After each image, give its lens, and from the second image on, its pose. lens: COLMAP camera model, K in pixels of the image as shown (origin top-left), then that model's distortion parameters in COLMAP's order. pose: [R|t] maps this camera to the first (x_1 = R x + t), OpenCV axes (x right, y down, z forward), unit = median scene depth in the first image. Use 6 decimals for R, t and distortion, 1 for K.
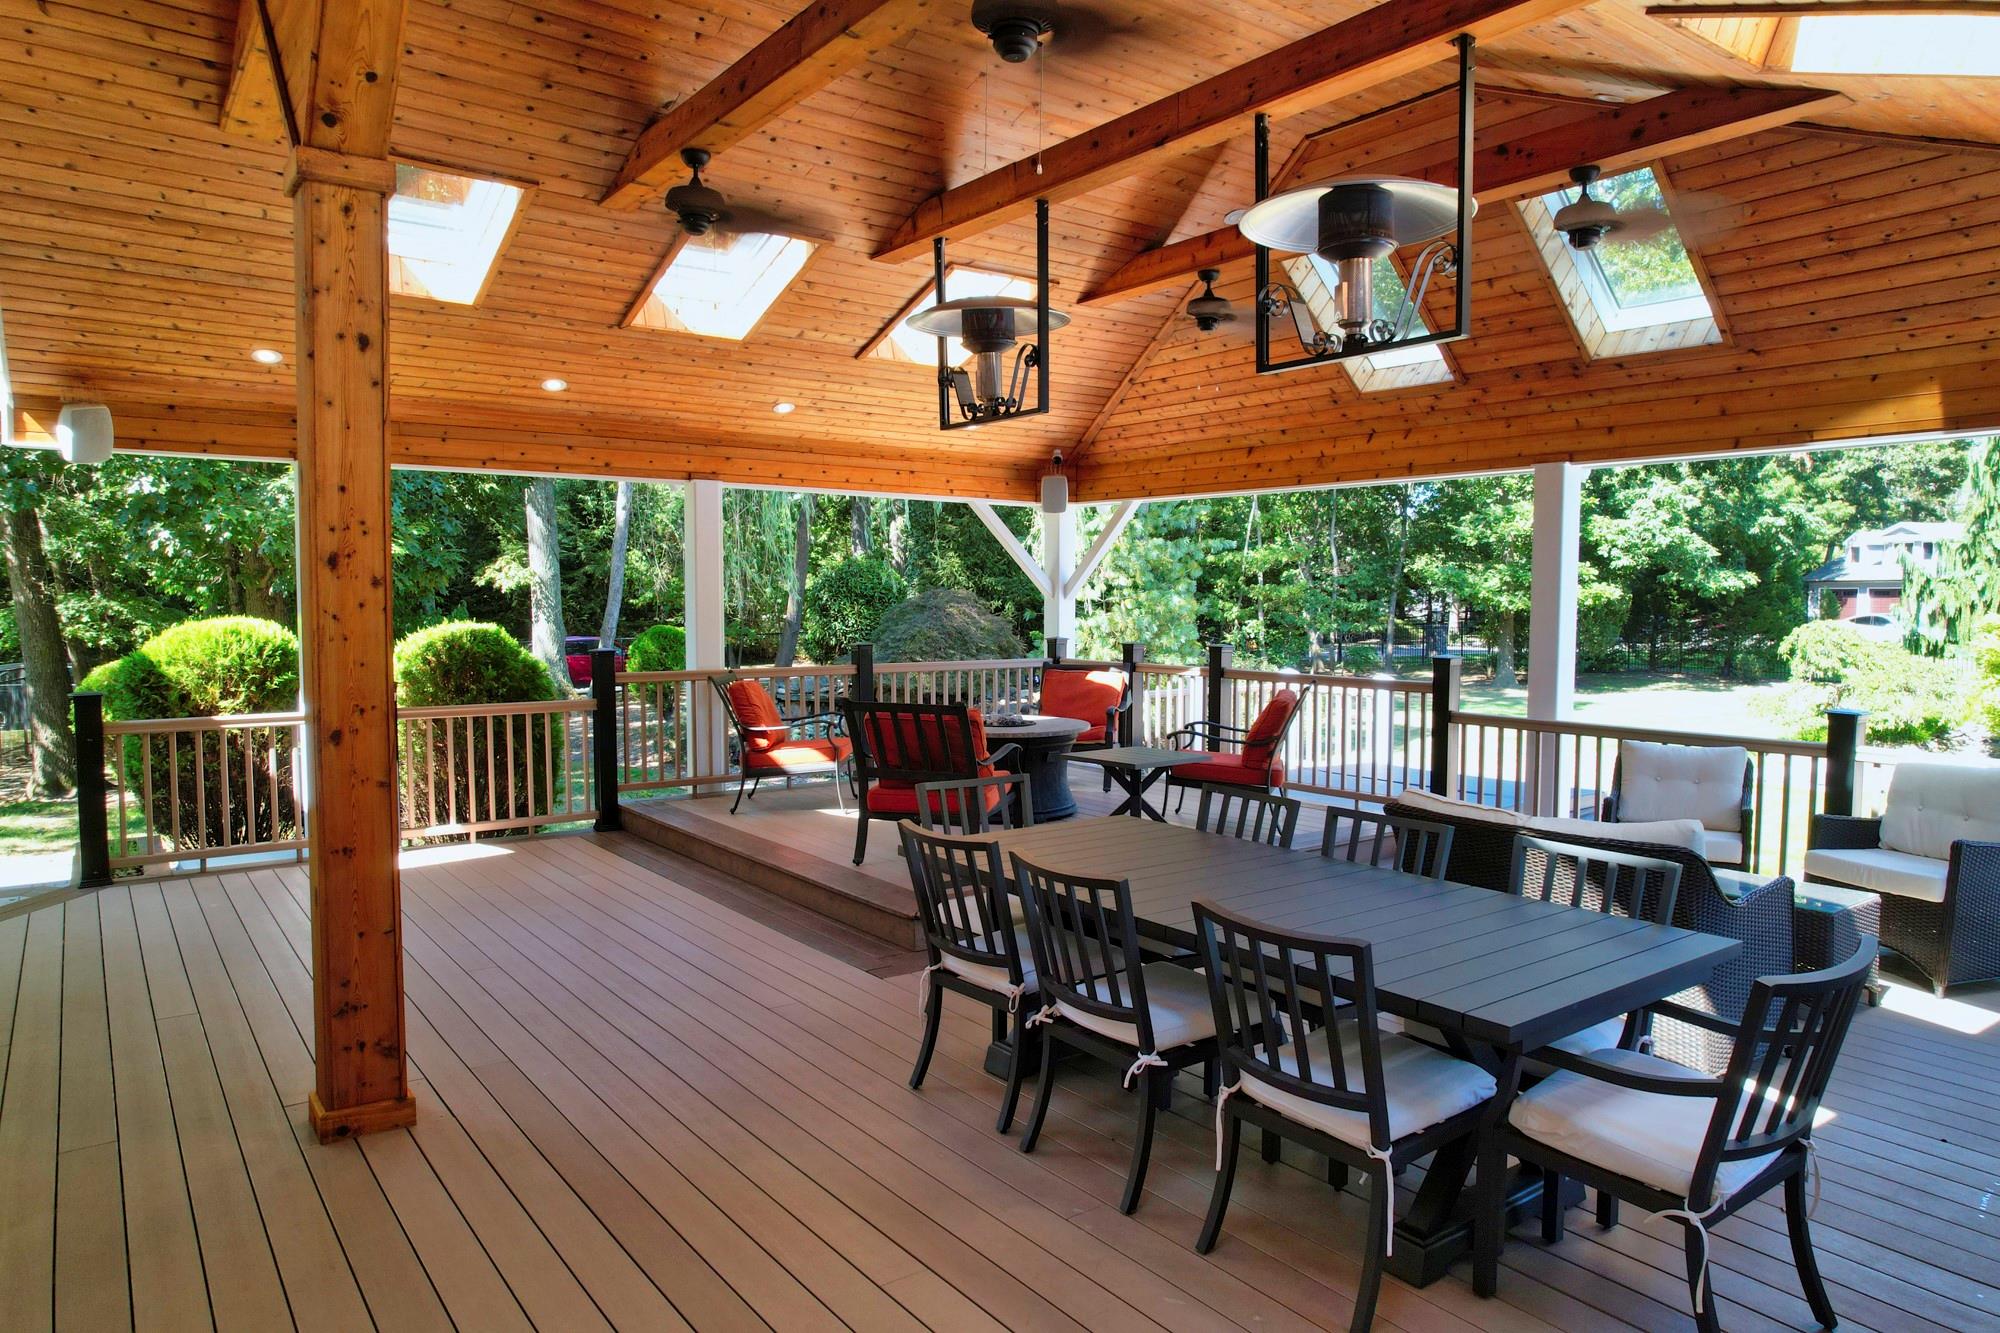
lens RADIAL K [[1263.8, 0, 1002.4], [0, 1263.8, 651.0], [0, 0, 1]] dist [-0.066499, 0.061962]
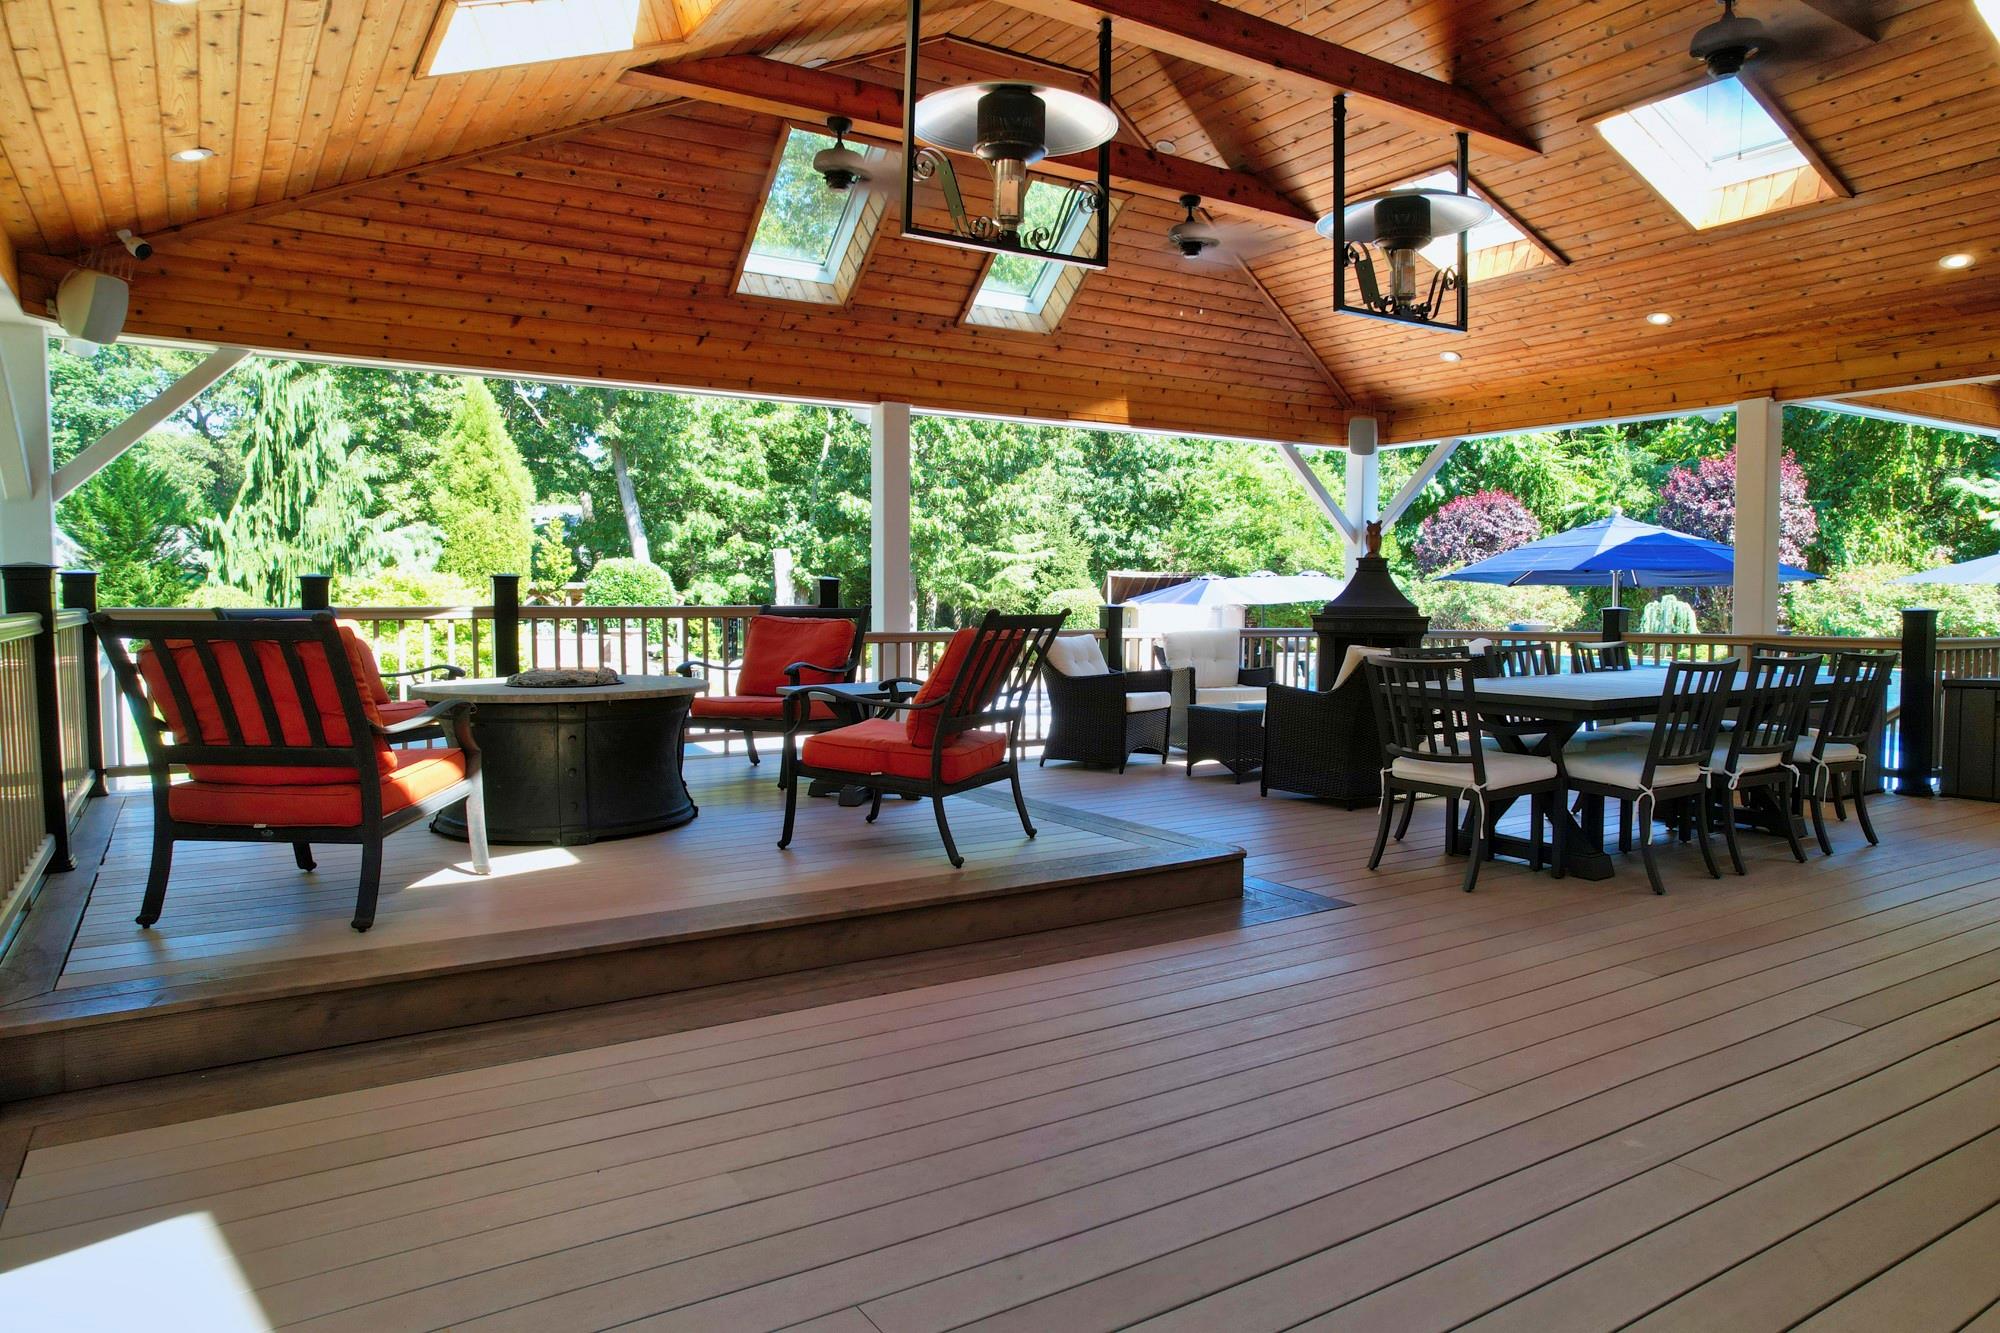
lens RADIAL K [[1263.8, 0, 1002.4], [0, 1263.8, 651.0], [0, 0, 1]] dist [-0.066499, 0.061962]
pose [[0.074415, -0.058168, 0.995529, -0.791156], [0.034272, 0.997857, 0.055743, 0.015461], [-0.996638, 0.029970, 0.076249, 0.928043]]
